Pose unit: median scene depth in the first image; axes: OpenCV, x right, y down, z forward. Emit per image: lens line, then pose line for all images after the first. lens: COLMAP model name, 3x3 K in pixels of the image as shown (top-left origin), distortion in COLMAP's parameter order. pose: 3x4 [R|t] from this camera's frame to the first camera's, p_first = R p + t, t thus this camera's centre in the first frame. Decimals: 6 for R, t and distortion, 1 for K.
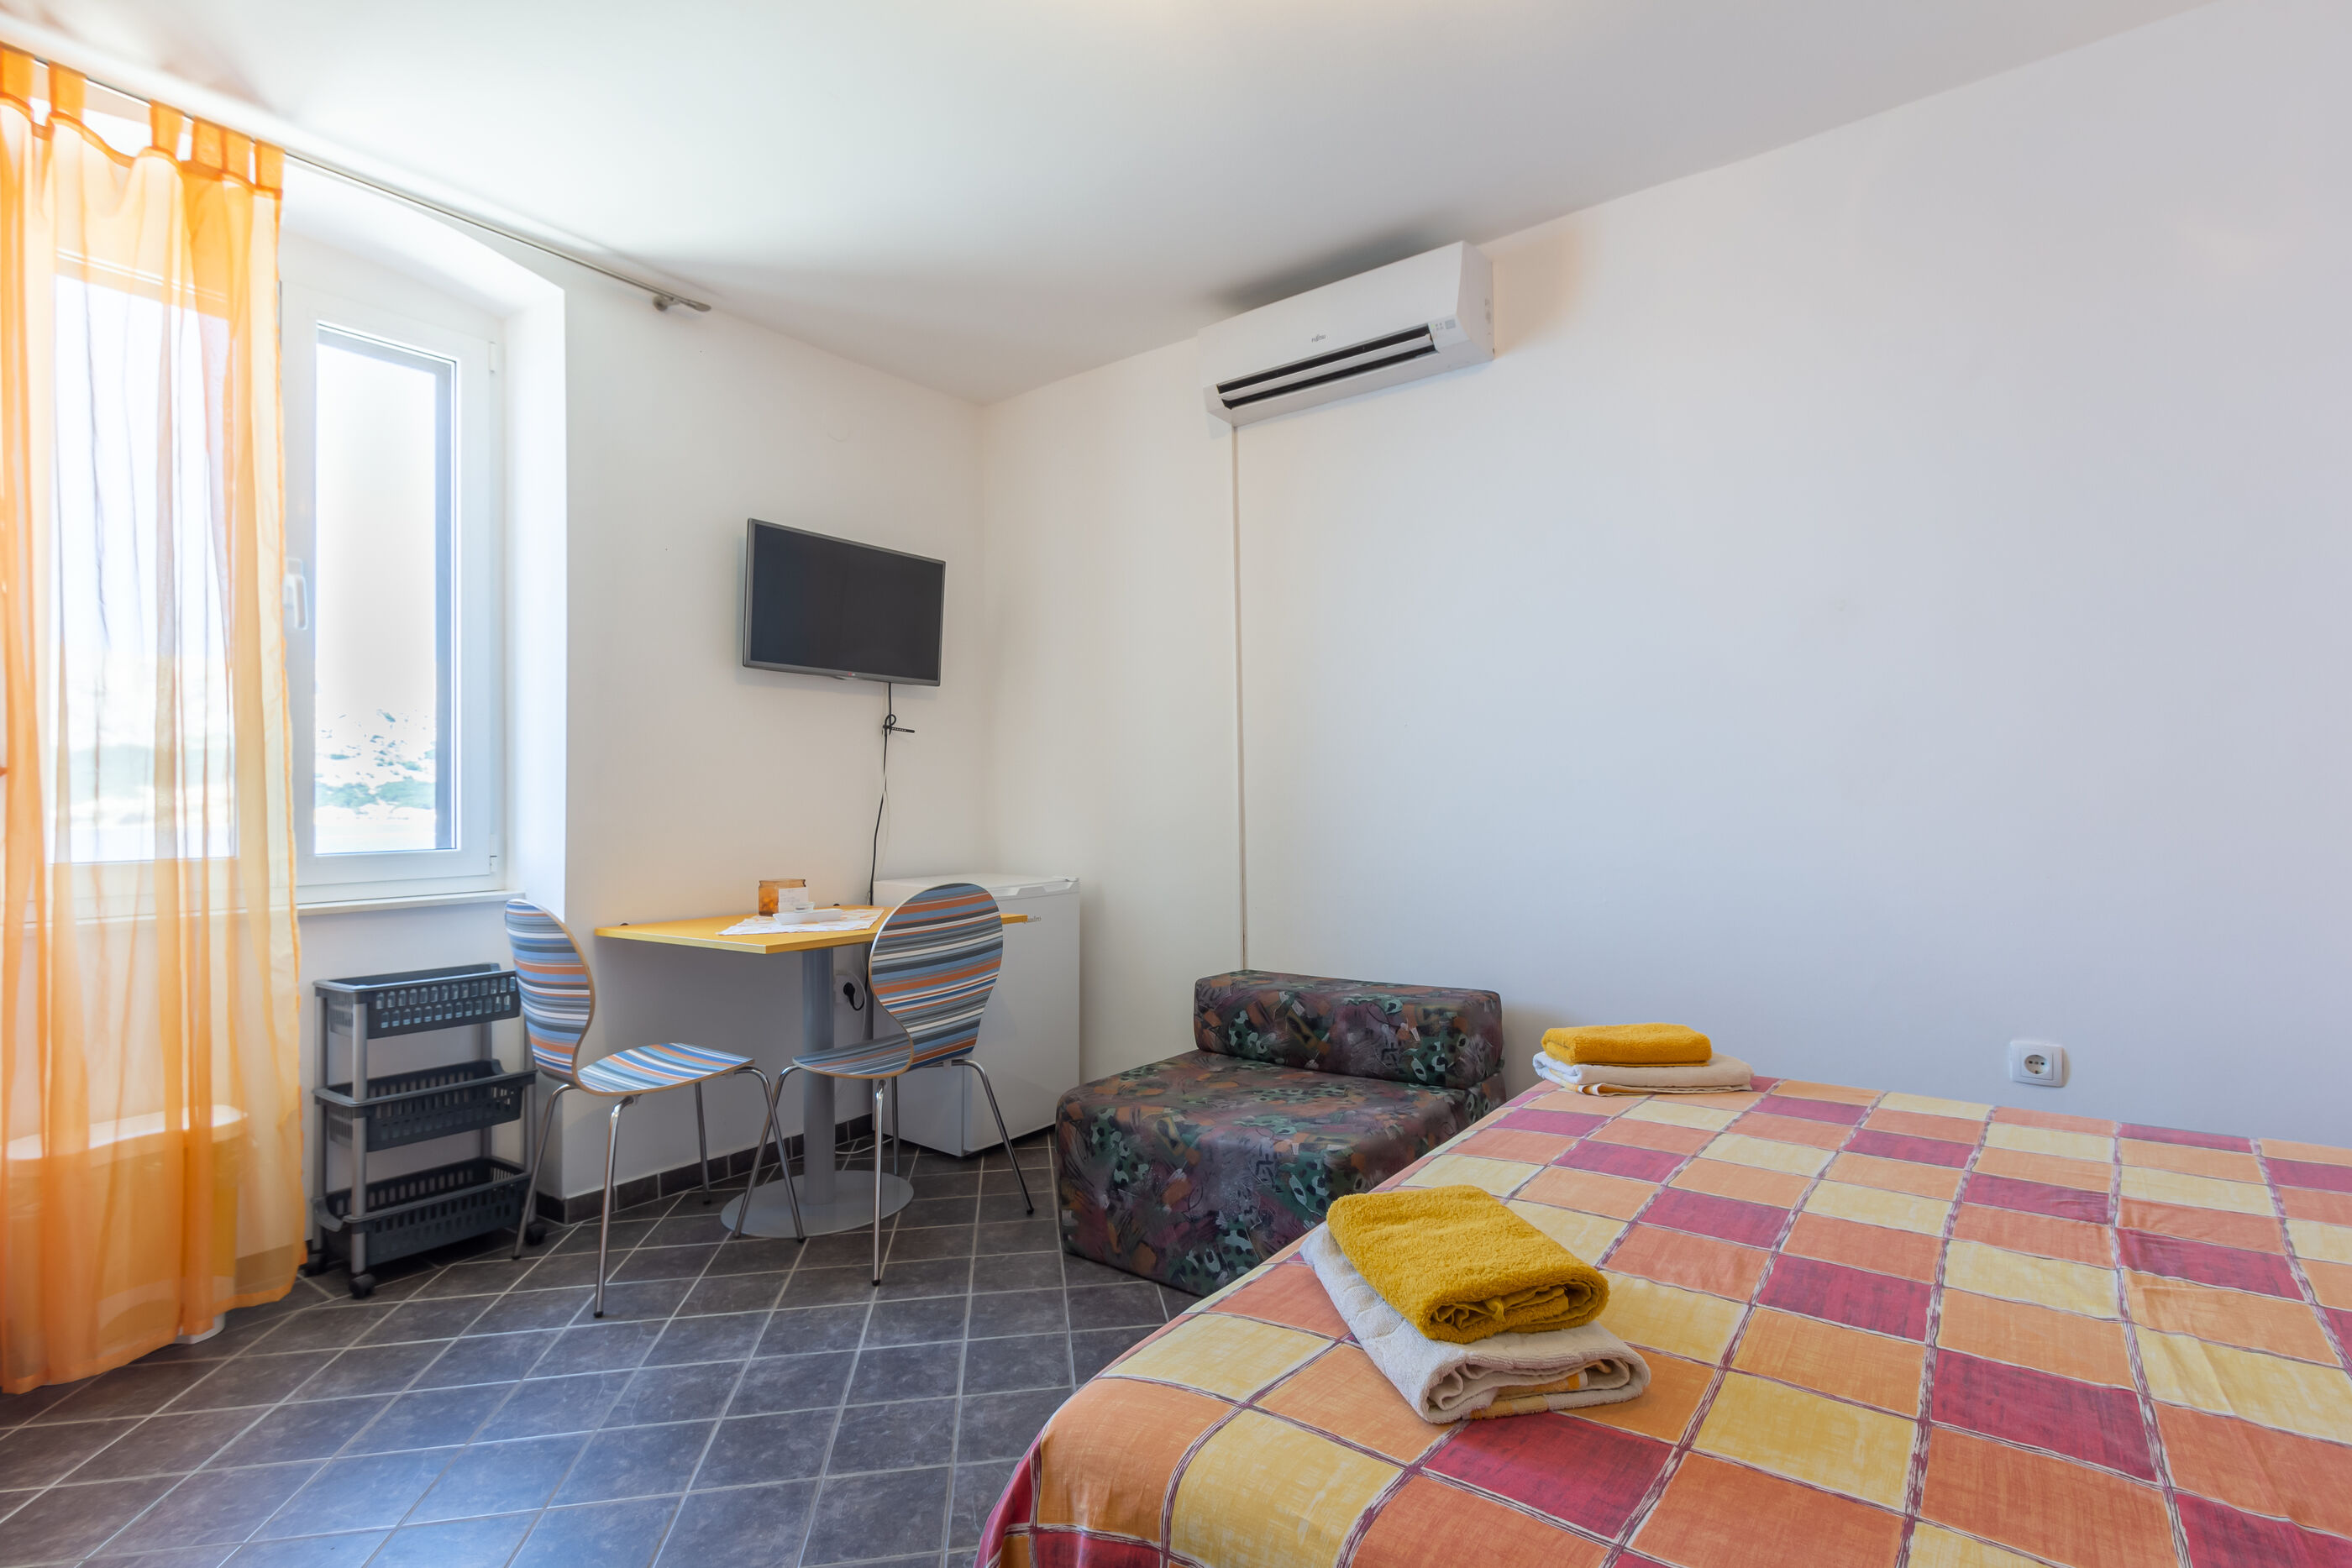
lens RADIAL K [[1076.5, 0, 1195.3], [0, 1076.5, 764.9], [0, 0, 1]] dist [0.003950, -0.001619]
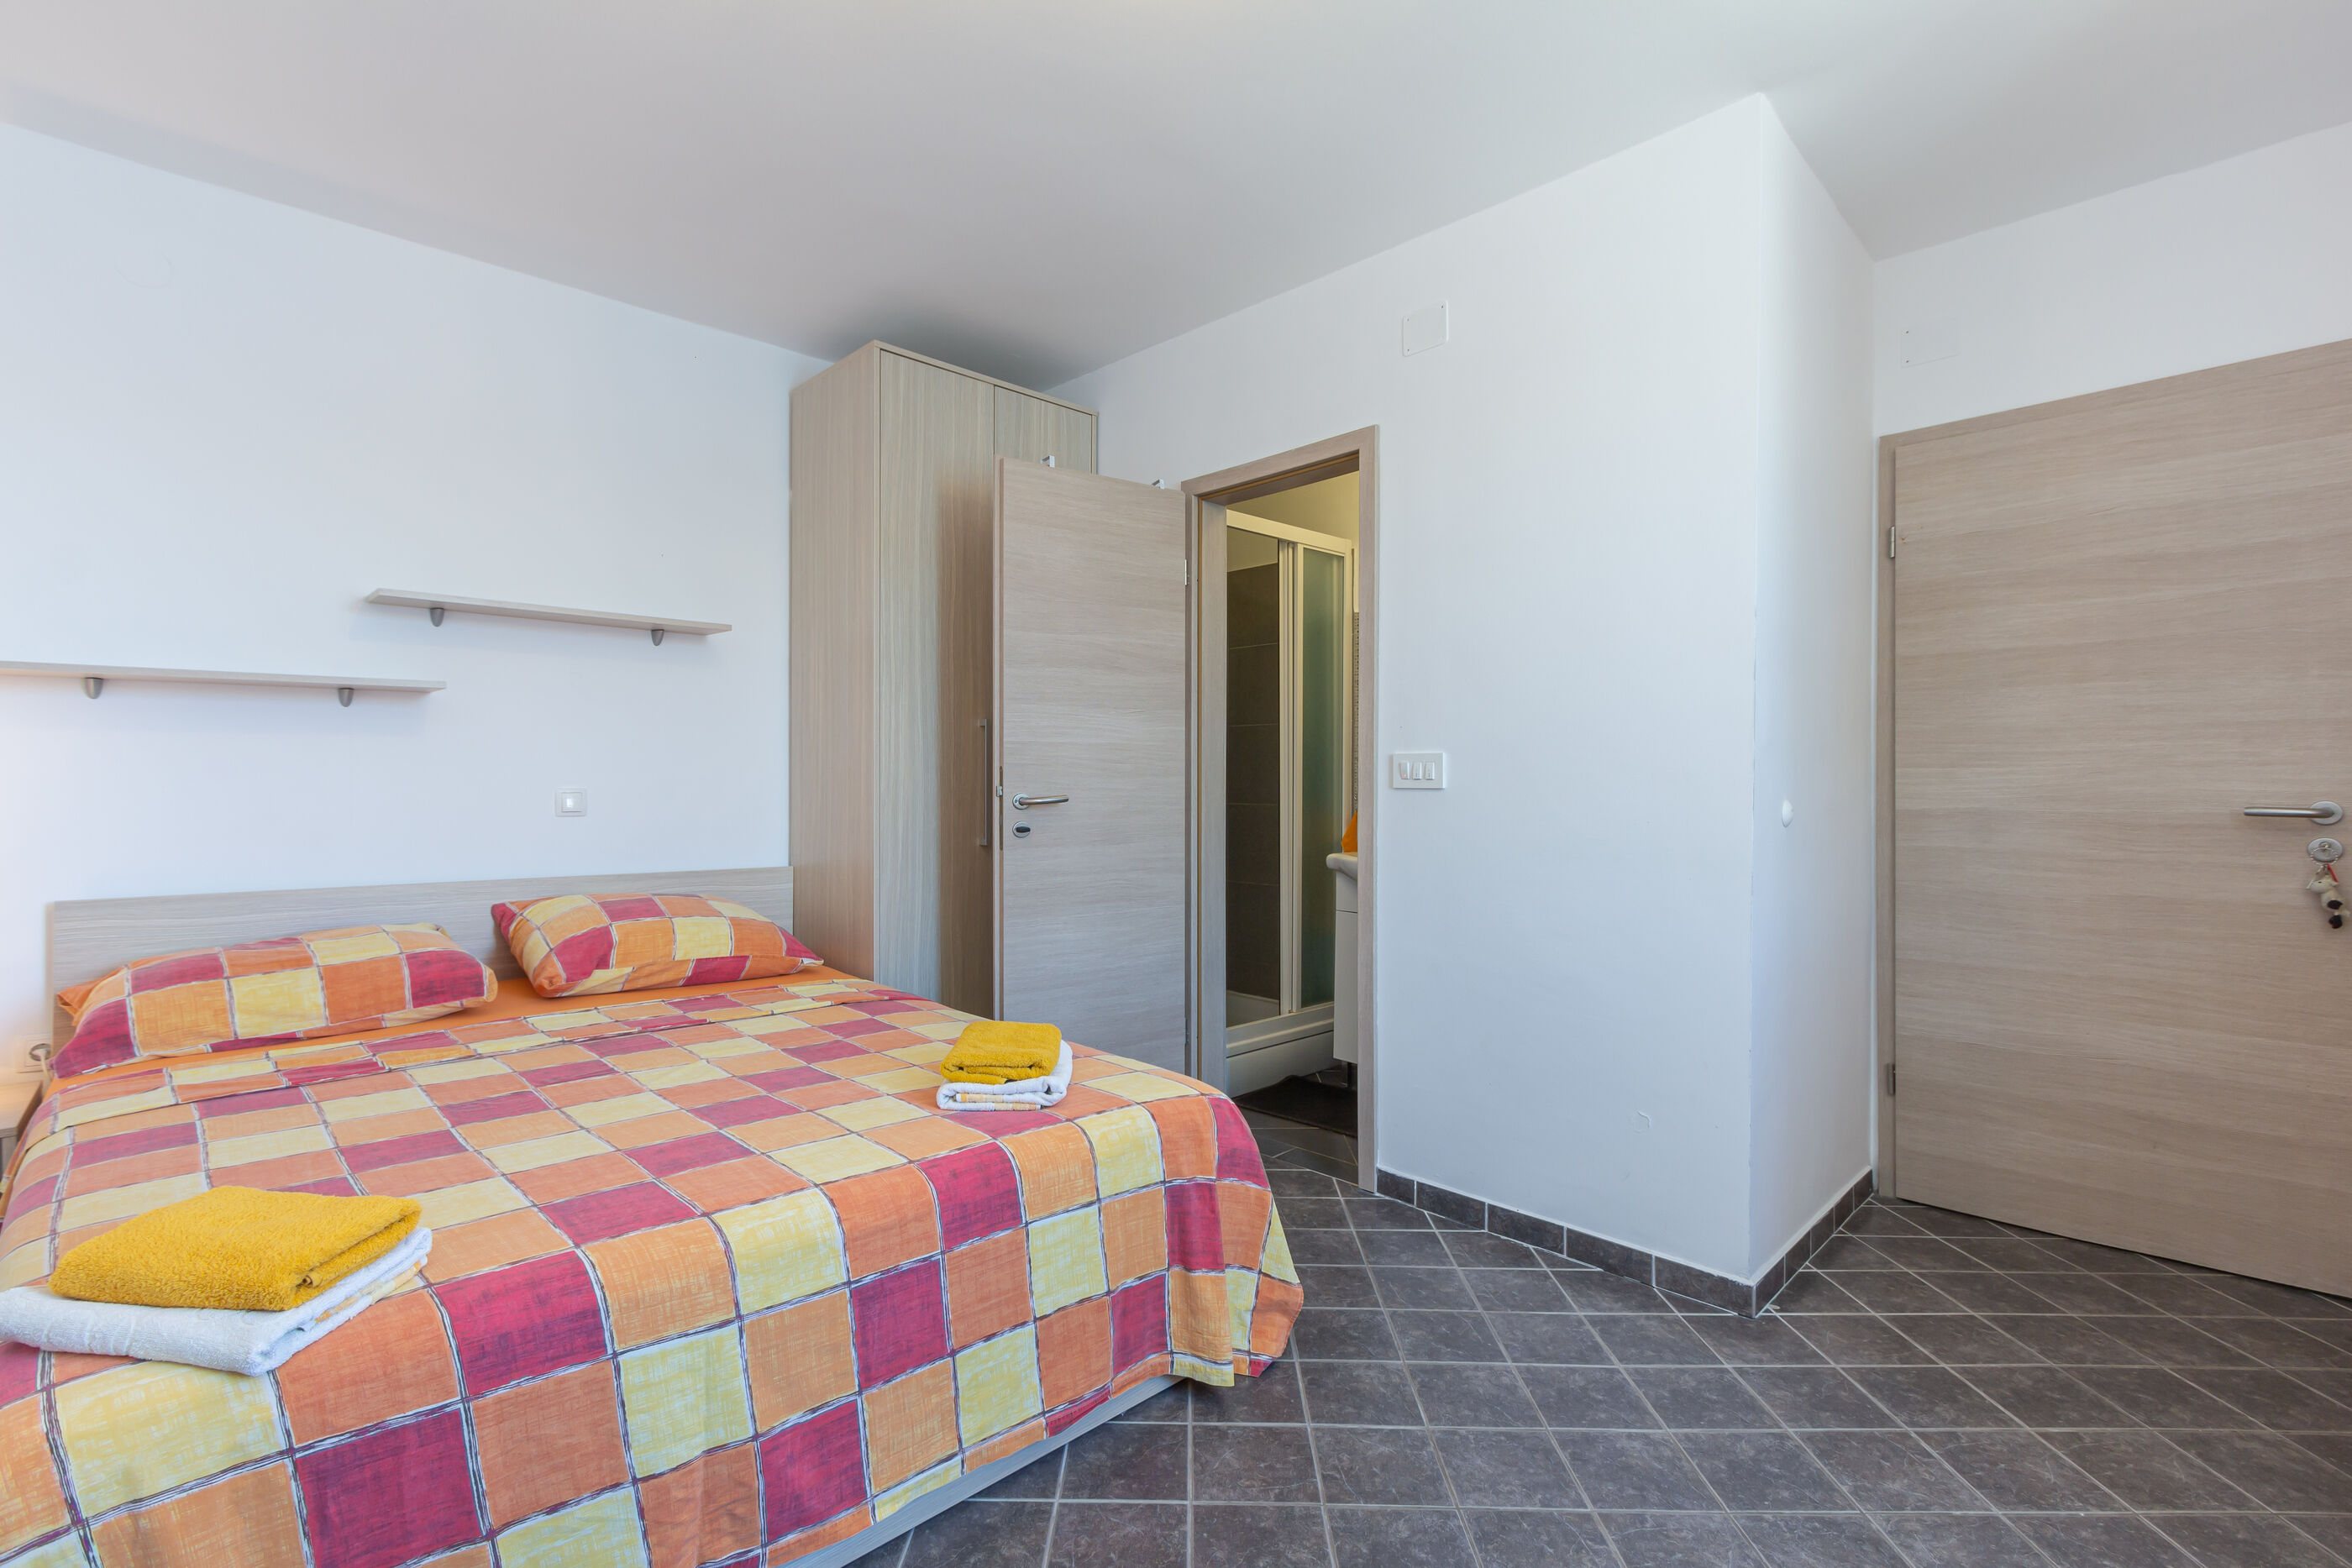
lens RADIAL K [[1076.5, 0, 1196.9], [0, 1076.5, 791.0], [0, 0, 1]] dist [0.003950, -0.001619]
pose [[-0.987320, 0.016121, 0.157921, -0.174539], [0.011818, 0.999534, -0.028150, 0.027840], [-0.158301, -0.025927, -0.987050, 1.245936]]
